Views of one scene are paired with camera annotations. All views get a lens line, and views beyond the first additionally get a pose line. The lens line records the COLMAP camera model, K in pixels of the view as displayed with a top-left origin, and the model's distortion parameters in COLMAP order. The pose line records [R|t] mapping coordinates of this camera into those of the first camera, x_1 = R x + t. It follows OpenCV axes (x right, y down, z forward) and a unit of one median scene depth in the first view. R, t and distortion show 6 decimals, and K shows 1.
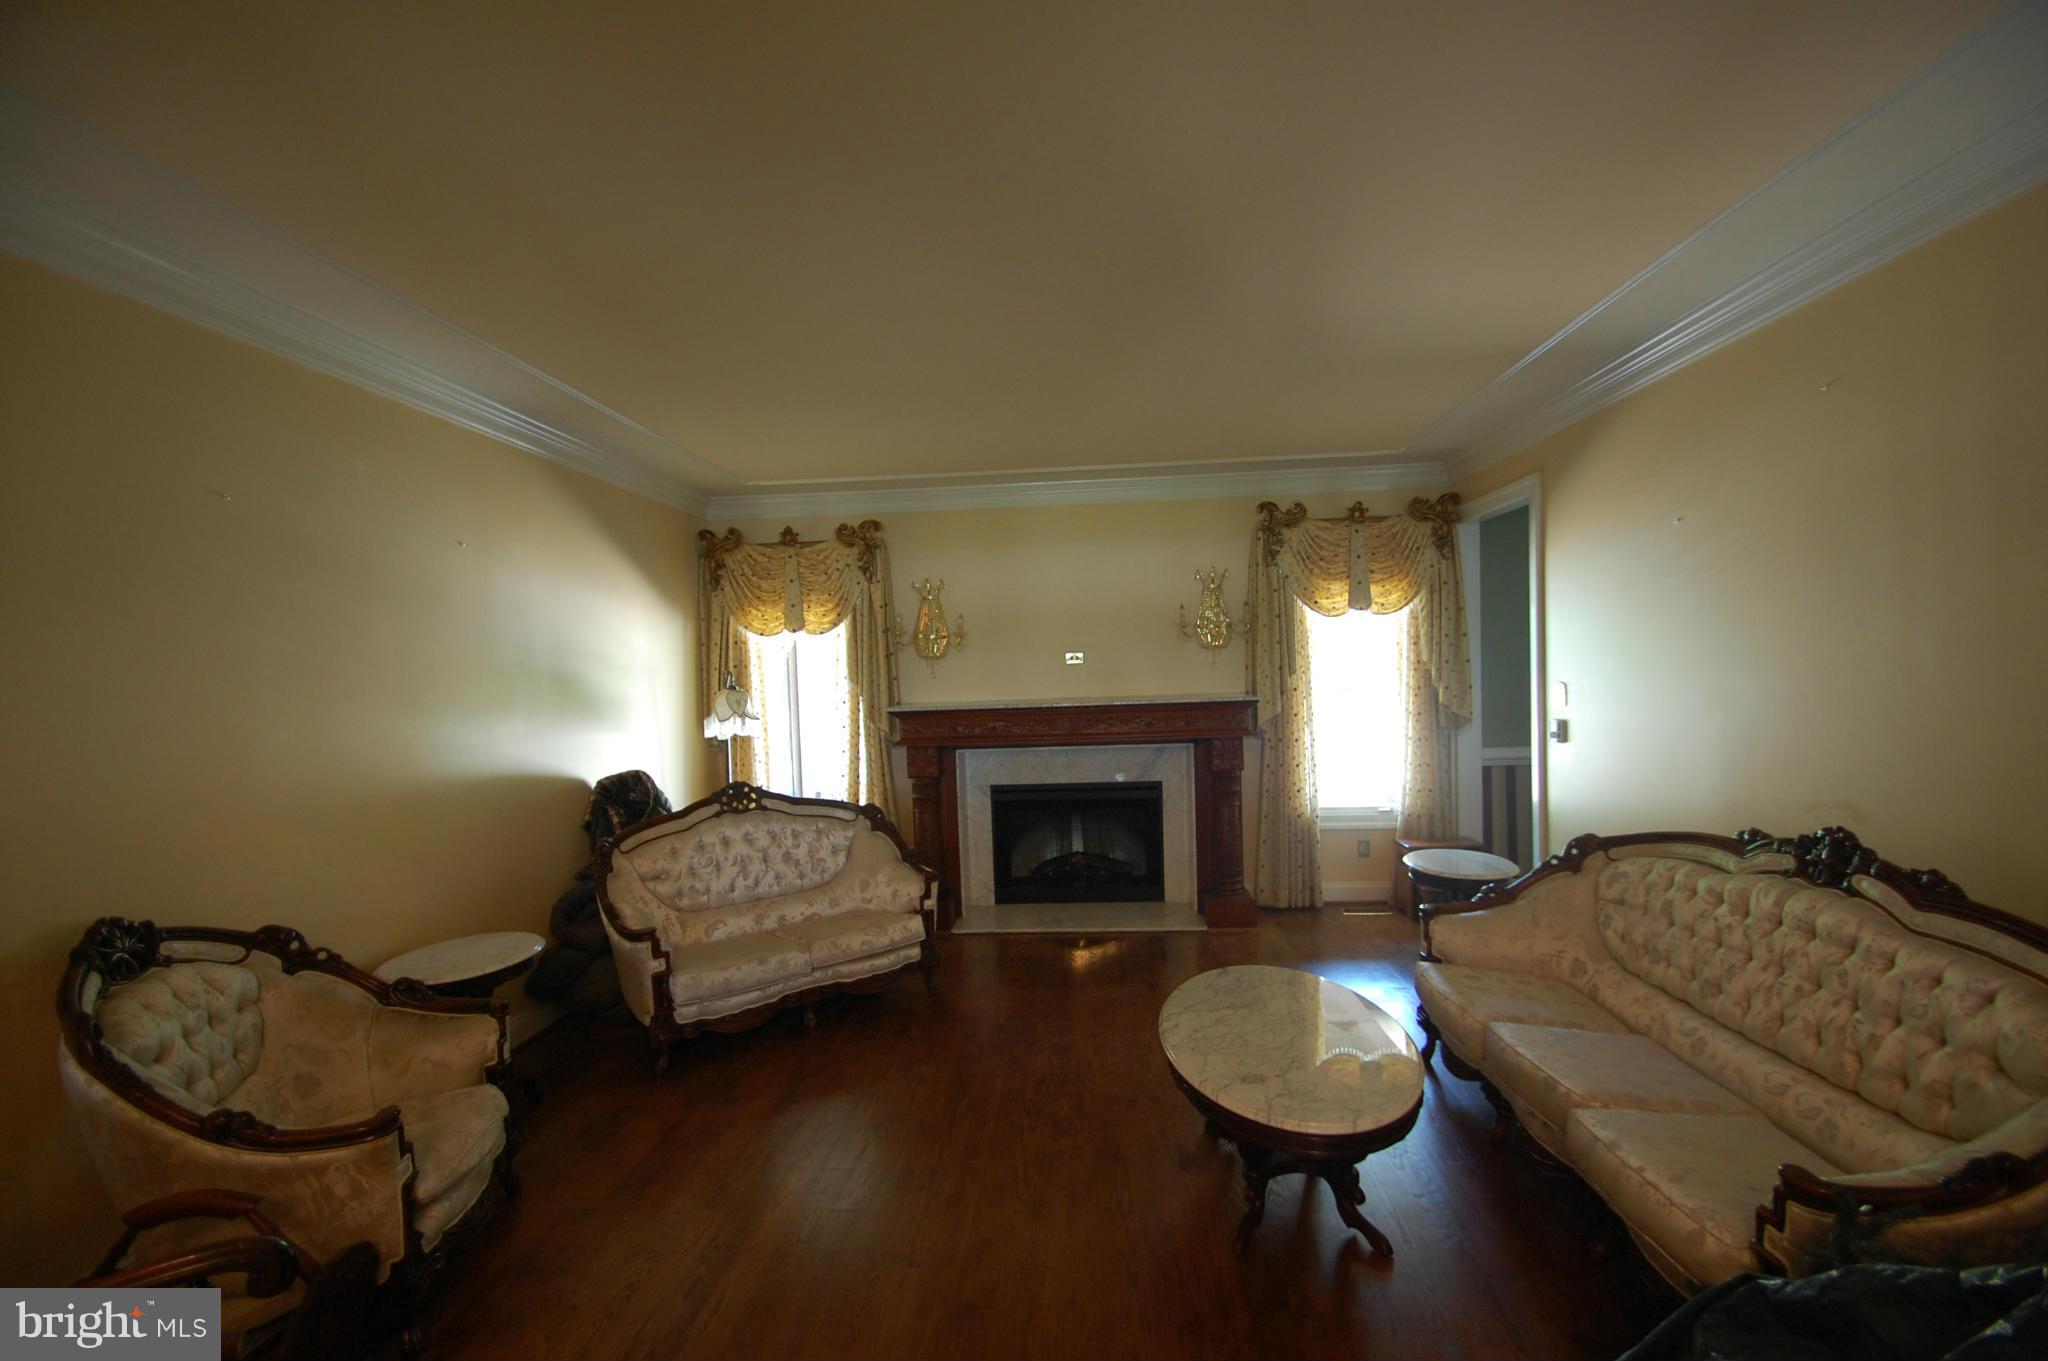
lens RADIAL K [[907.0, 0, 1020.8], [0, 907.0, 709.7], [0, 0, 1]] dist [-0.002068, -0.000955]
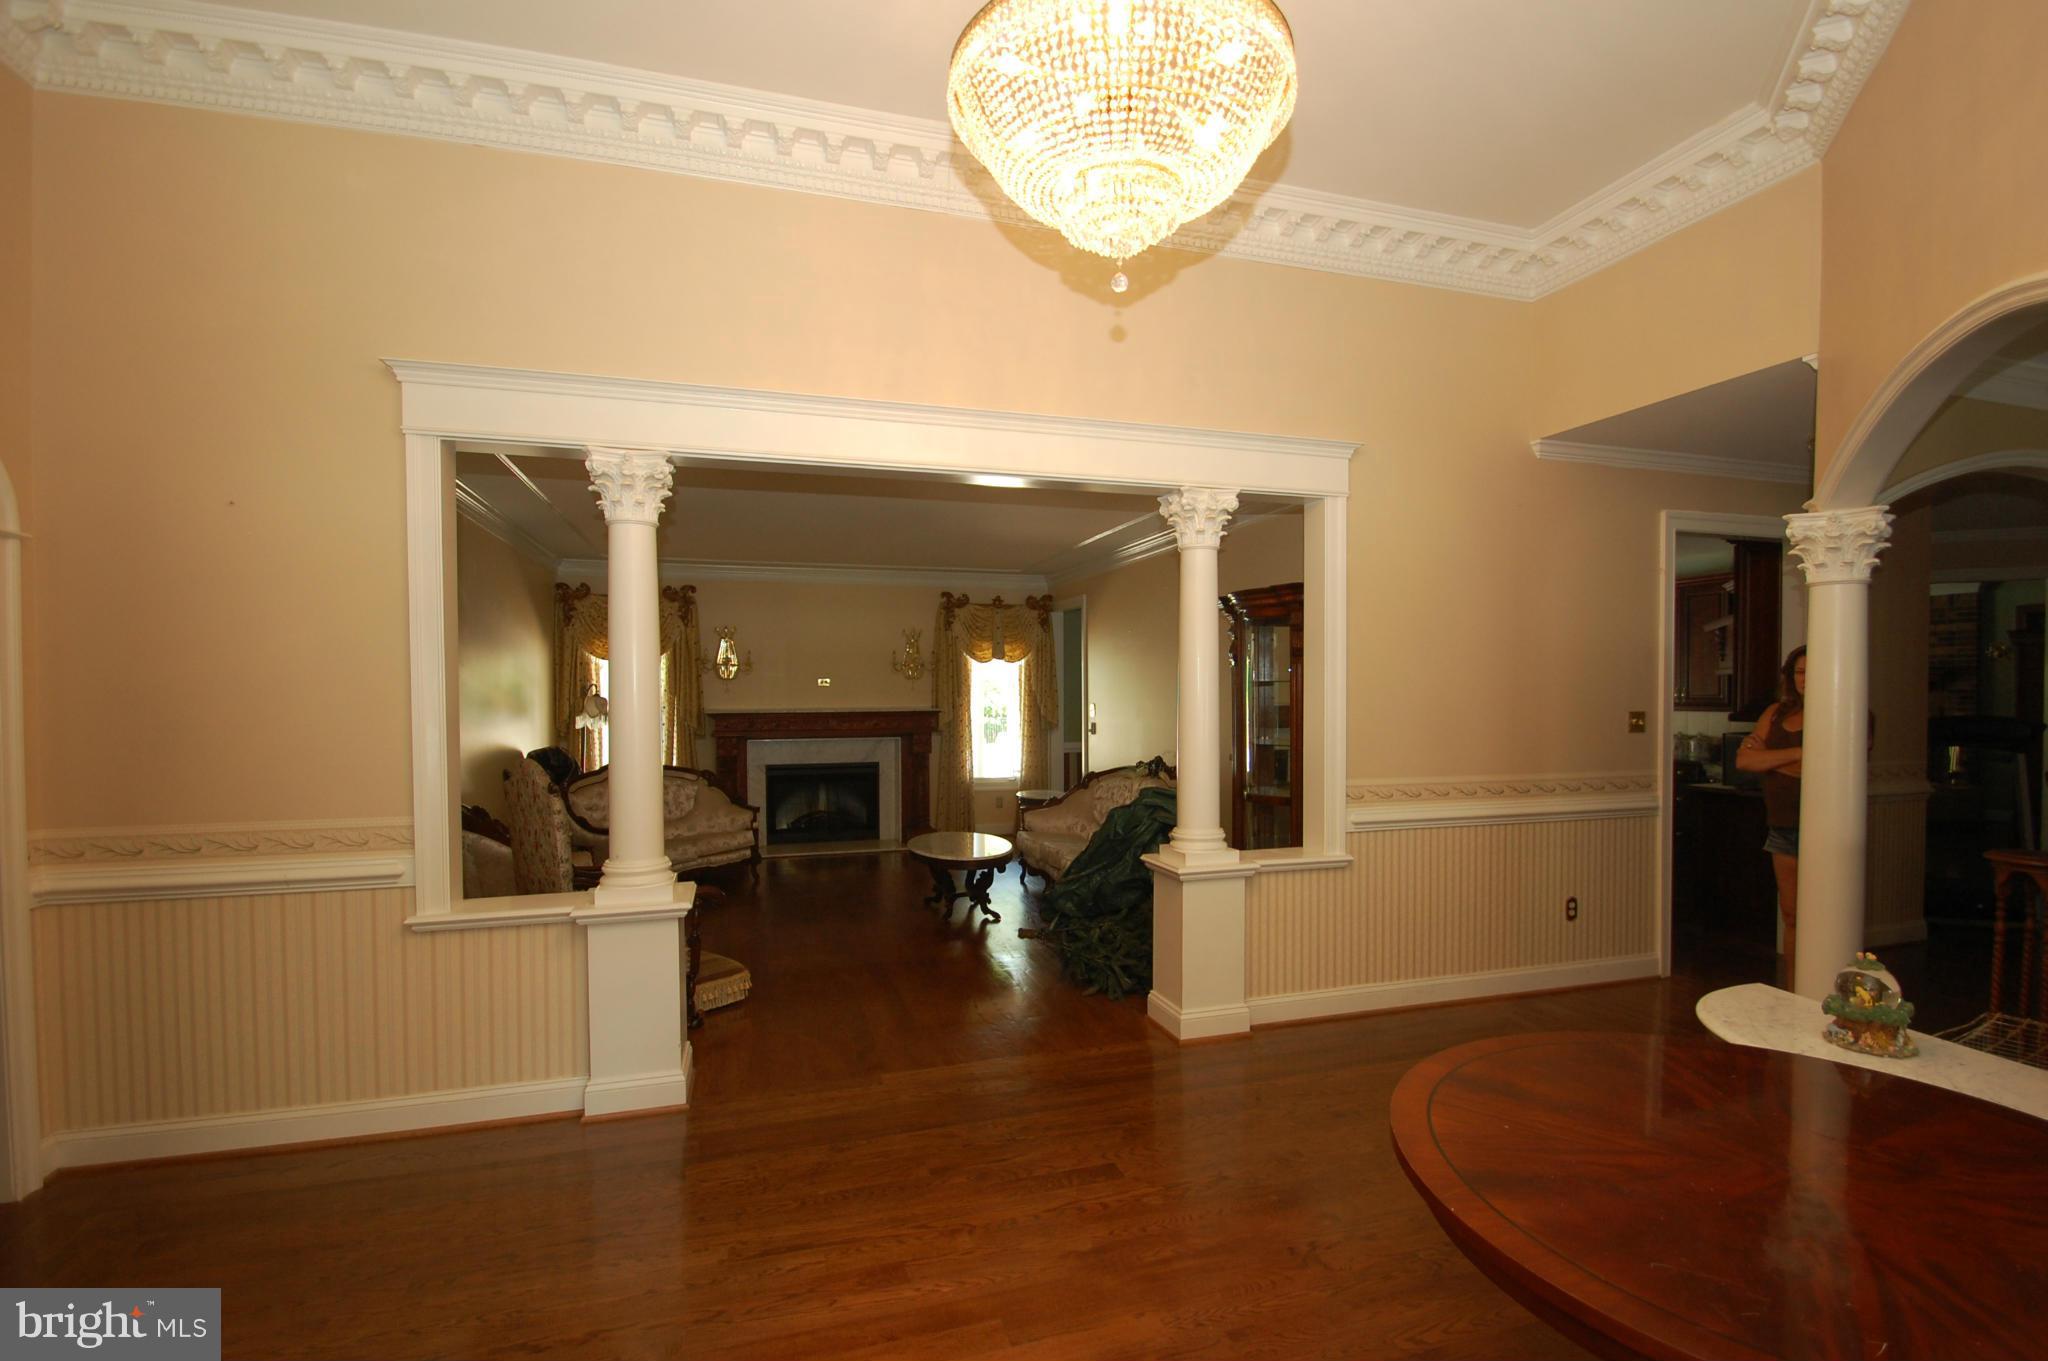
lens RADIAL K [[907.0, 0, 1020.8], [0, 907.0, 709.7], [0, 0, 1]] dist [-0.002068, -0.000955]
pose [[0.931579, 0.020696, 0.362950, -0.202820], [-0.011908, 0.999580, -0.026433, 0.028915], [-0.363344, 0.020303, 0.931434, -0.599657]]
